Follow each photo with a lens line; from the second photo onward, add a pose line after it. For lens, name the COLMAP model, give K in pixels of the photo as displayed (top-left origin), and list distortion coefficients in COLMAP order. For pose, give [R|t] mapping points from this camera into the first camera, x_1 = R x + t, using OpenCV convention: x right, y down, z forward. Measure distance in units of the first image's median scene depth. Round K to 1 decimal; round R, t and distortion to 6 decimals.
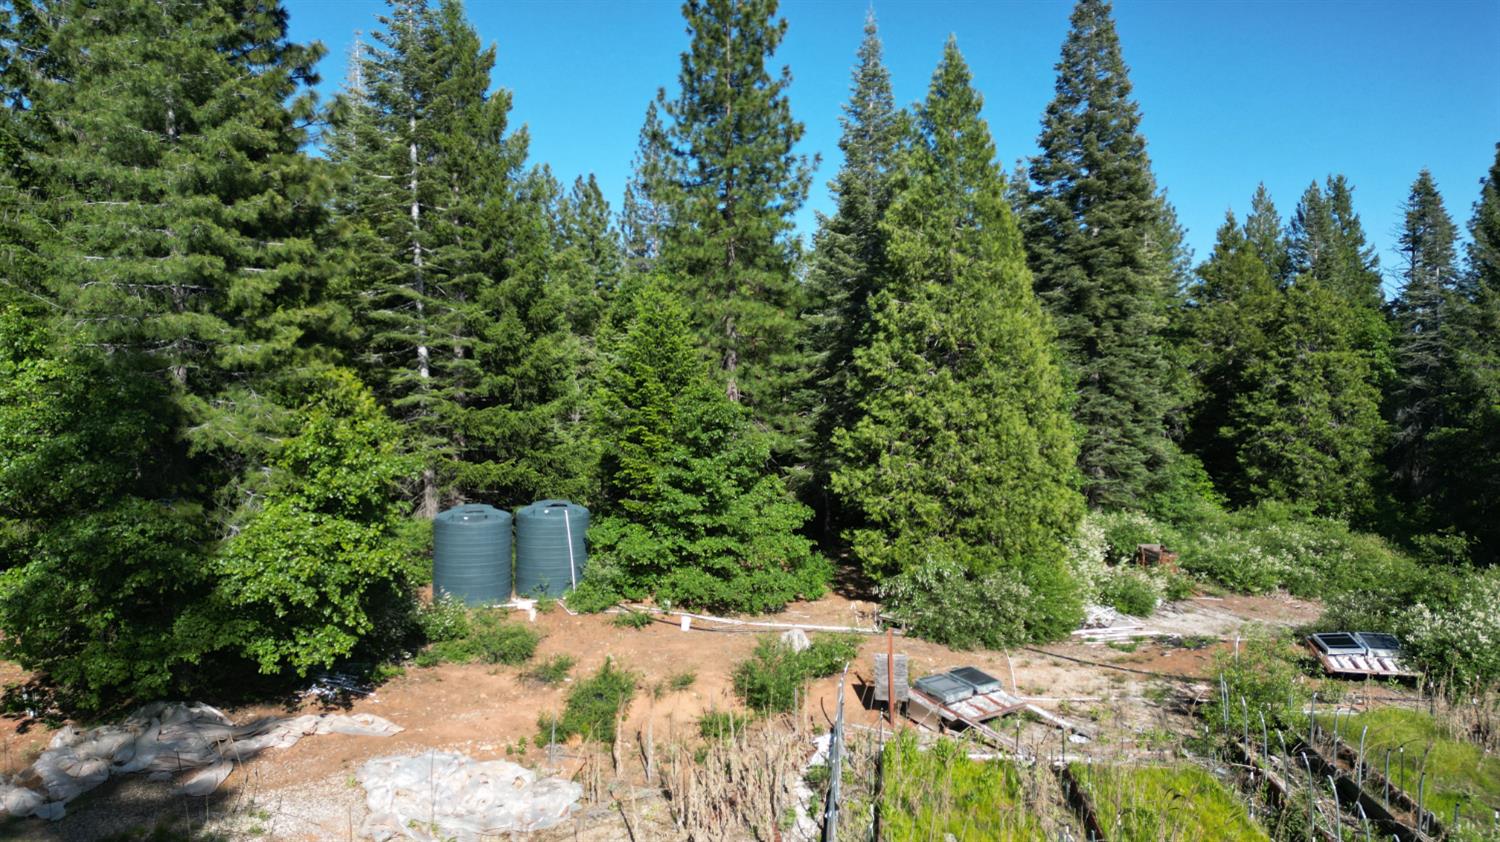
lens RADIAL K [[1039.7, 0, 747.1], [0, 1039.7, 419.6], [0, 0, 1]] dist [0.109544, -0.113365]
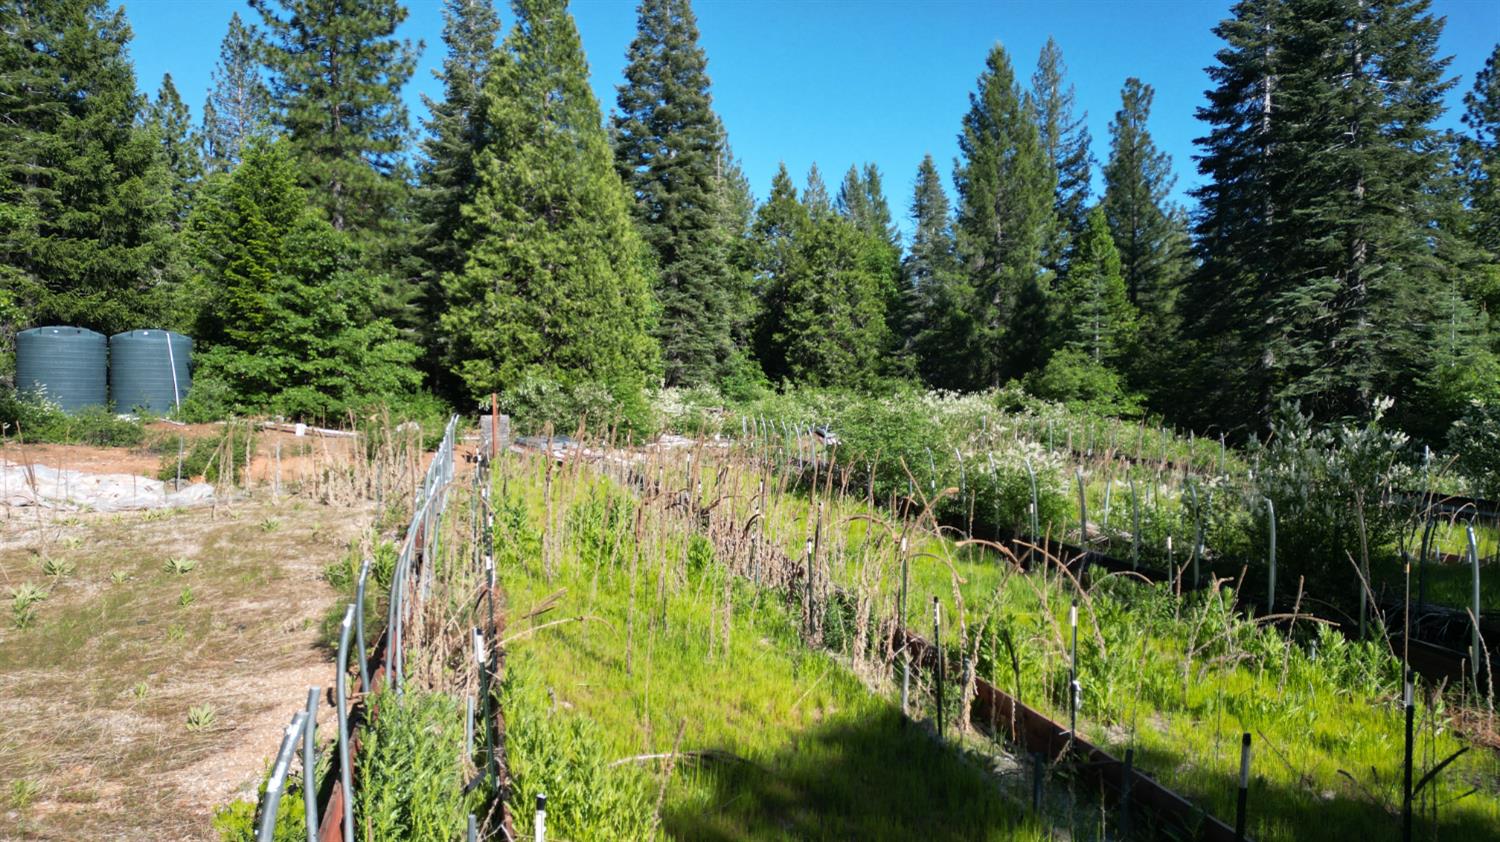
lens RADIAL K [[1039.7, 0, 747.1], [0, 1039.7, 419.6], [0, 0, 1]] dist [0.109544, -0.113365]
pose [[0.933422, -0.008144, 0.358687, -0.017095], [0.008460, 0.999964, 0.000687, 0.167578], [-0.358680, 0.002393, 0.933458, -0.166539]]
